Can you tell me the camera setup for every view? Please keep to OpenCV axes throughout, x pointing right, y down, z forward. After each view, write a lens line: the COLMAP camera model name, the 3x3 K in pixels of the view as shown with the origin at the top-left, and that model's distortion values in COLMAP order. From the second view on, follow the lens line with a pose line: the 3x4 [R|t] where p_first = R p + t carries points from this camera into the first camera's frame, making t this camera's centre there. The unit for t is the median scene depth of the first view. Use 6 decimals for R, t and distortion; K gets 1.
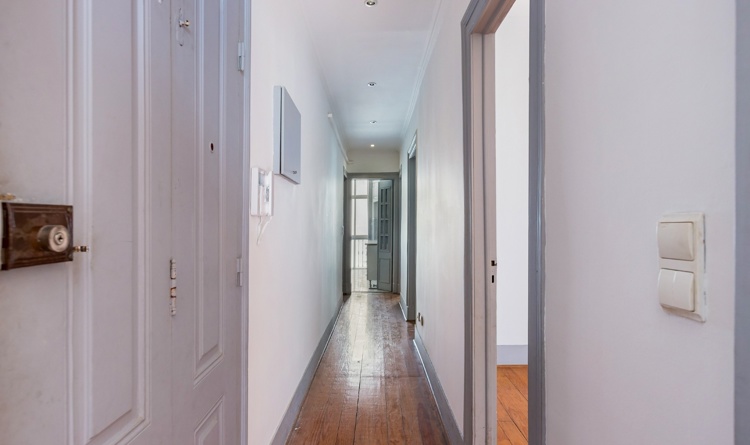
lens RADIAL K [[446.4, 0, 375.0], [0, 446.4, 222.5], [0, 0, 1]] dist [0.000025, -0.000008]
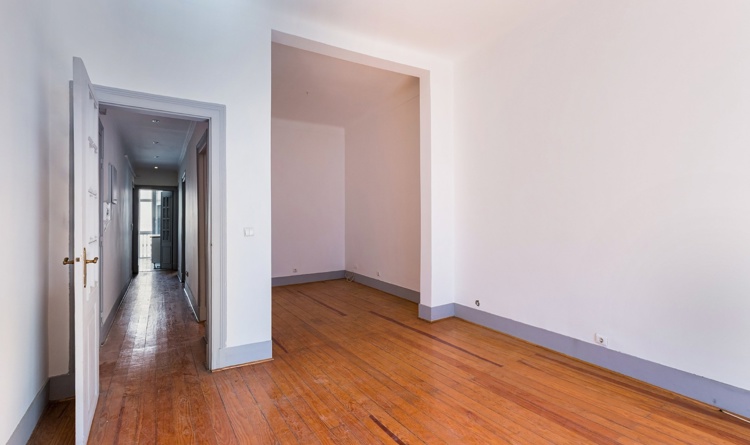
lens RADIAL K [[360.4, 0, 375.0], [0, 360.4, 222.5], [0, 0, 1]] dist [-0.002507, -0.000407]
pose [[0.856968, -0.004293, 0.515352, 0.000380], [0.001120, 0.999978, 0.006468, -0.002412], [-0.515369, -0.004966, 0.856954, -0.324504]]
